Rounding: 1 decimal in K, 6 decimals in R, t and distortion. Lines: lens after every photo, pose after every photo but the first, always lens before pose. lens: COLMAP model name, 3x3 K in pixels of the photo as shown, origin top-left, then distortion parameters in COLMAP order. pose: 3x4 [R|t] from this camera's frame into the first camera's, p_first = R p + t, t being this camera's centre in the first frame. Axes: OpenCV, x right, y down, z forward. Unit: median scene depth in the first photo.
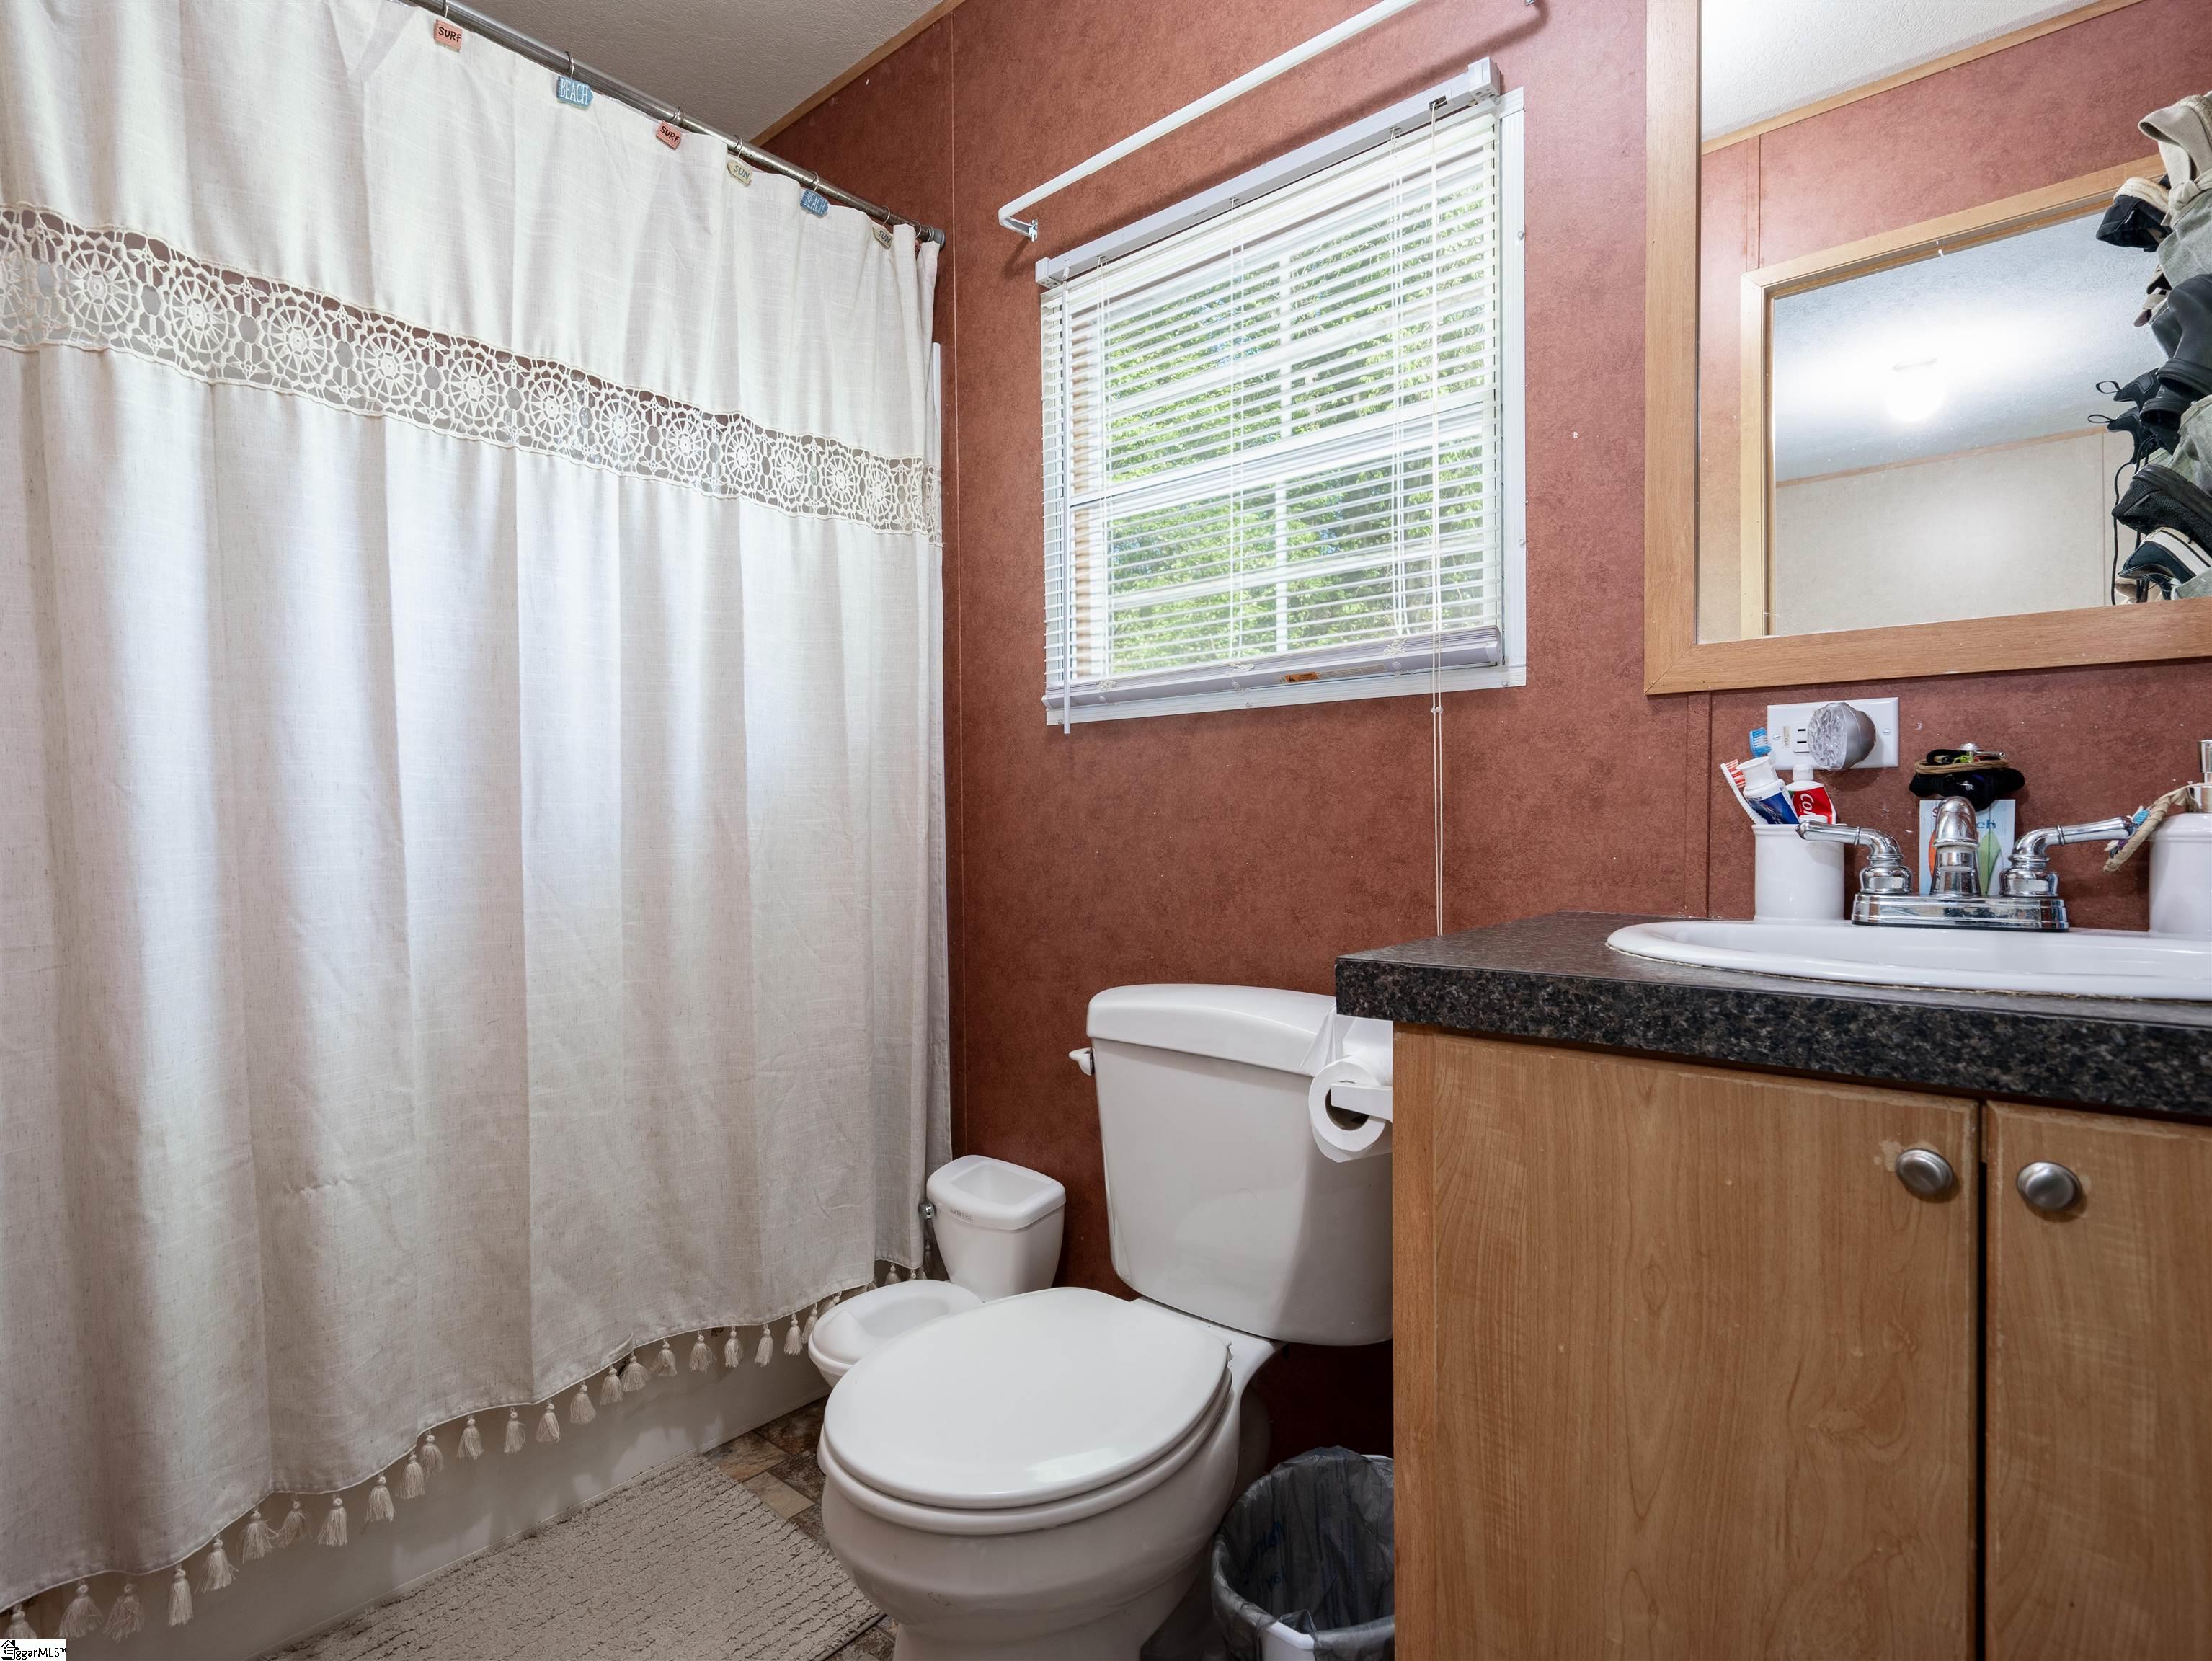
lens RADIAL K [[1141.5, 0, 1106.0], [0, 1141.5, 830.5], [0, 0, 1]] dist [-0.000324, 0.000563]
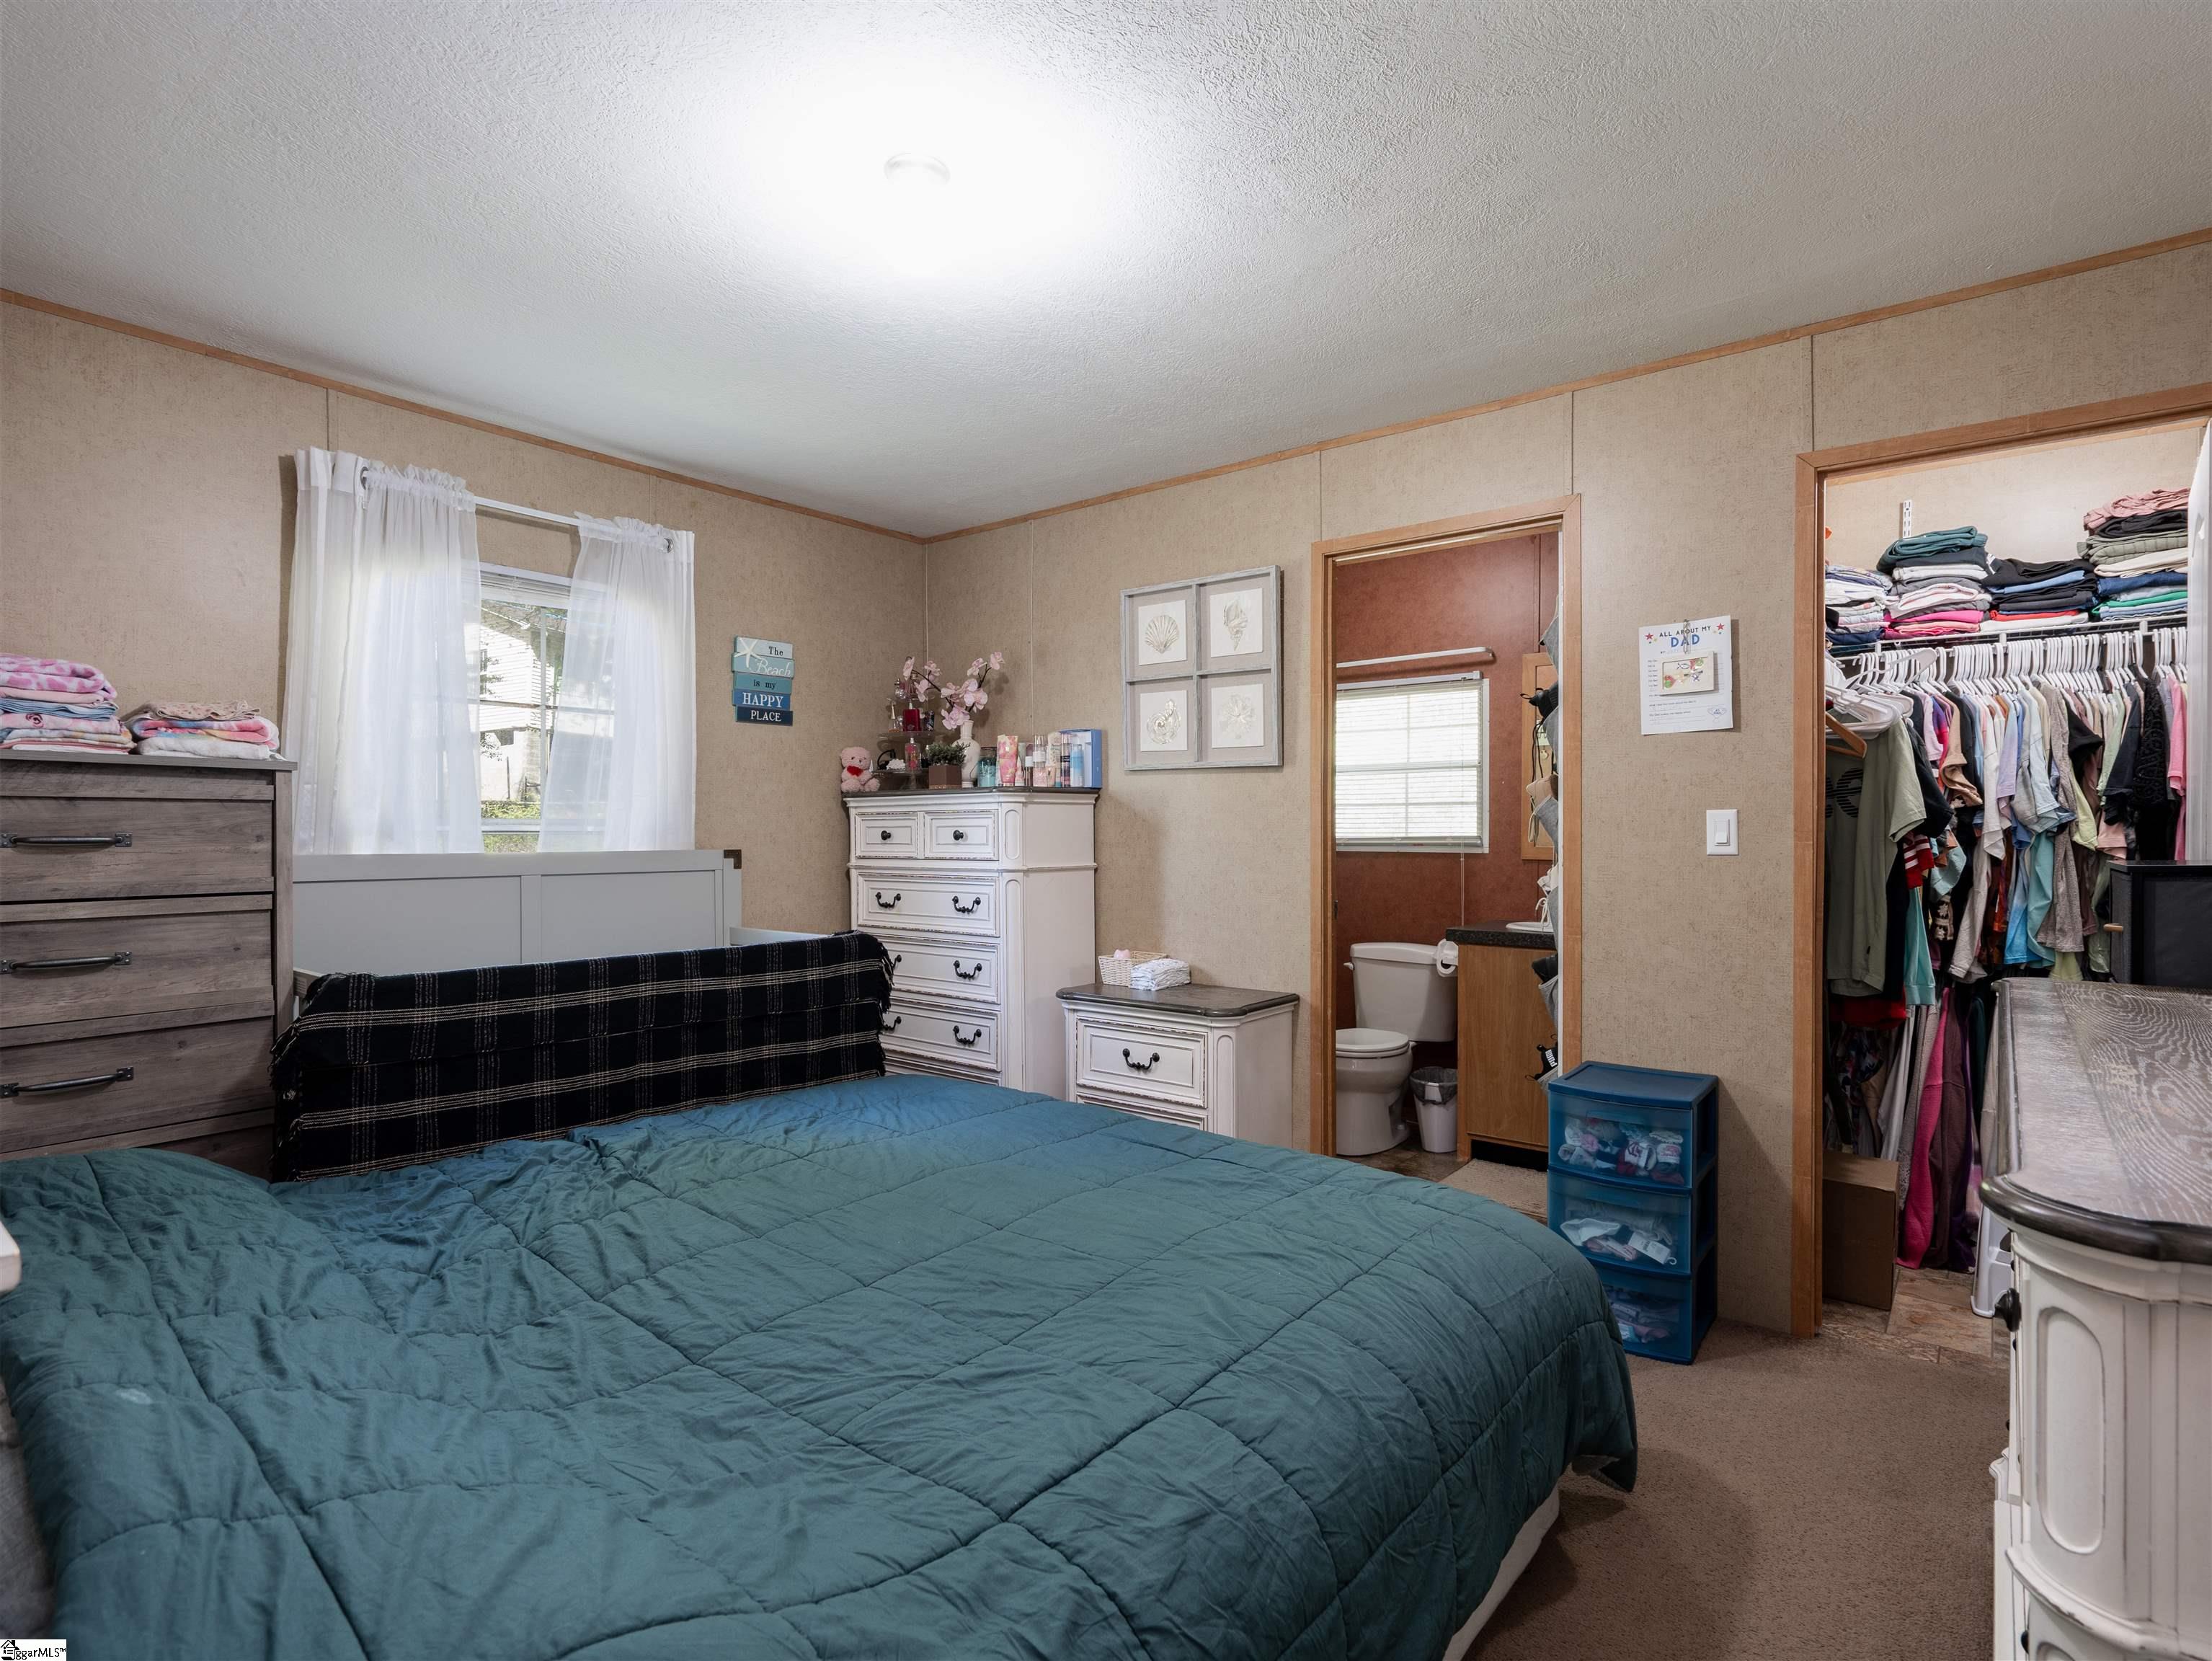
lens RADIAL K [[1141.5, 0, 1106.0], [0, 1141.5, 830.5], [0, 0, 1]] dist [-0.000324, 0.000563]
pose [[0.999778, 0.008663, 0.019203, -0.866925], [-0.008489, 0.999922, -0.009117, -0.158762], [-0.019280, 0.008952, 0.999774, -2.460095]]
